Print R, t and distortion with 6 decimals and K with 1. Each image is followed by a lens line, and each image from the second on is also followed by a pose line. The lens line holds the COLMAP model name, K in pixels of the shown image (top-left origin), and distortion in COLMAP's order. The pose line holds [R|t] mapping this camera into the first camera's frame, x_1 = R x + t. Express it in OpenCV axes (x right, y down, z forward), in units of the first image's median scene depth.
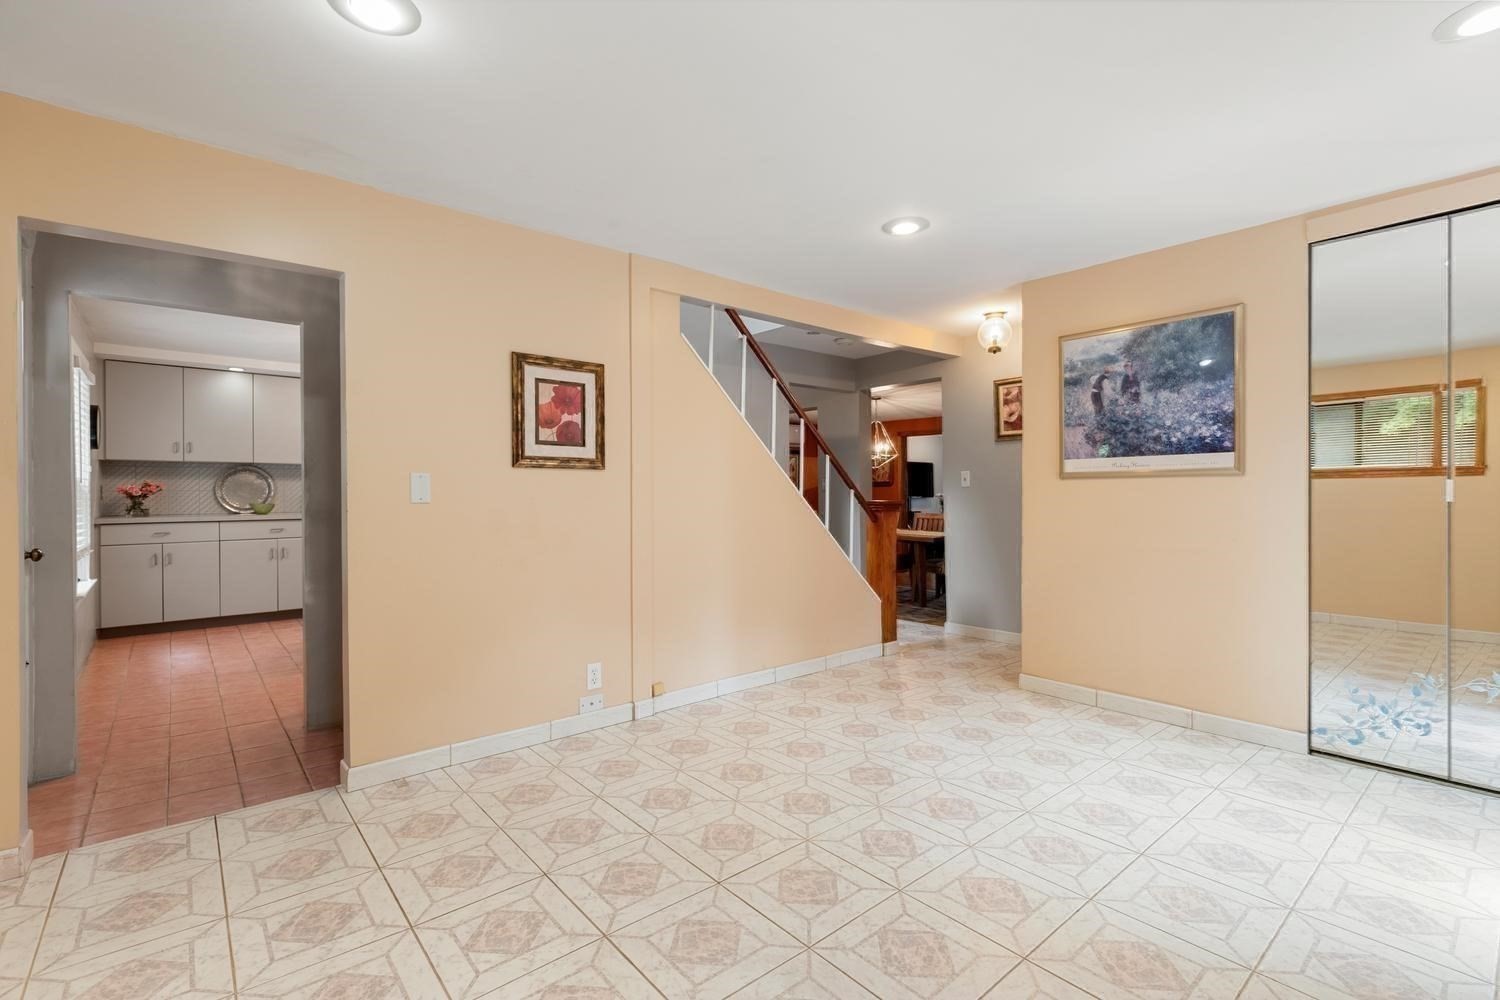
lens RADIAL K [[687.1, 0, 747.6], [0, 687.1, 494.5], [0, 0, 1]] dist [0.007344, 0.000334]
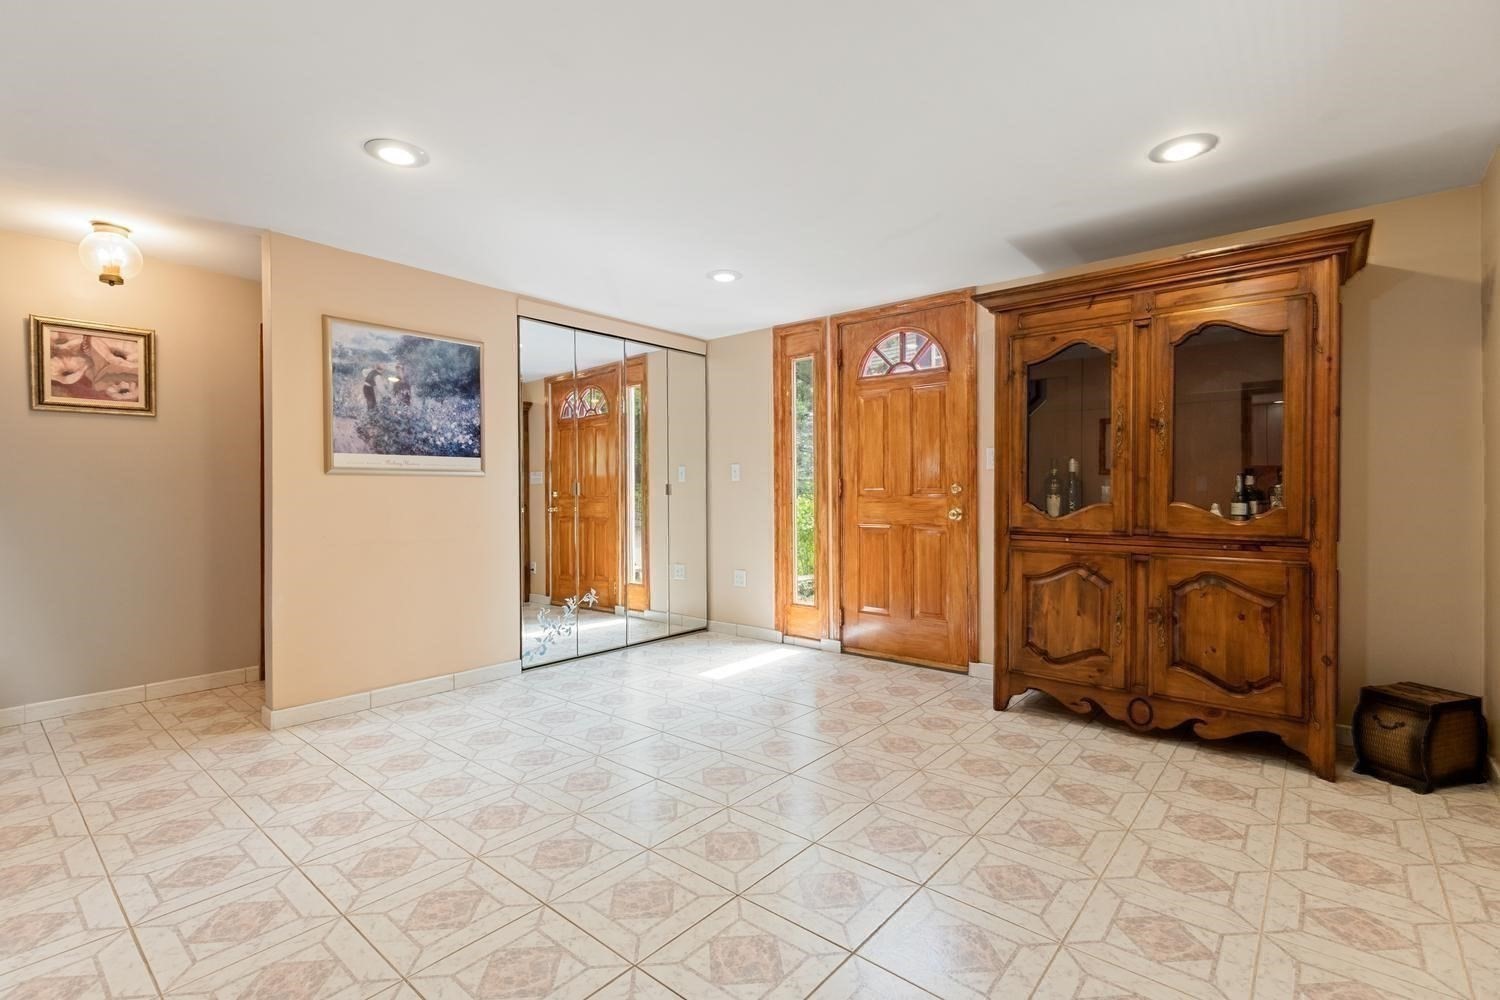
lens RADIAL K [[687.1, 0, 739.5], [0, 687.1, 501.4], [0, 0, 1]] dist [0.007344, 0.000334]
pose [[-0.169013, -0.007267, 0.985587, -0.574274], [0.005848, 0.999948, 0.008376, 0.009833], [-0.985596, 0.007180, -0.168962, 0.684504]]
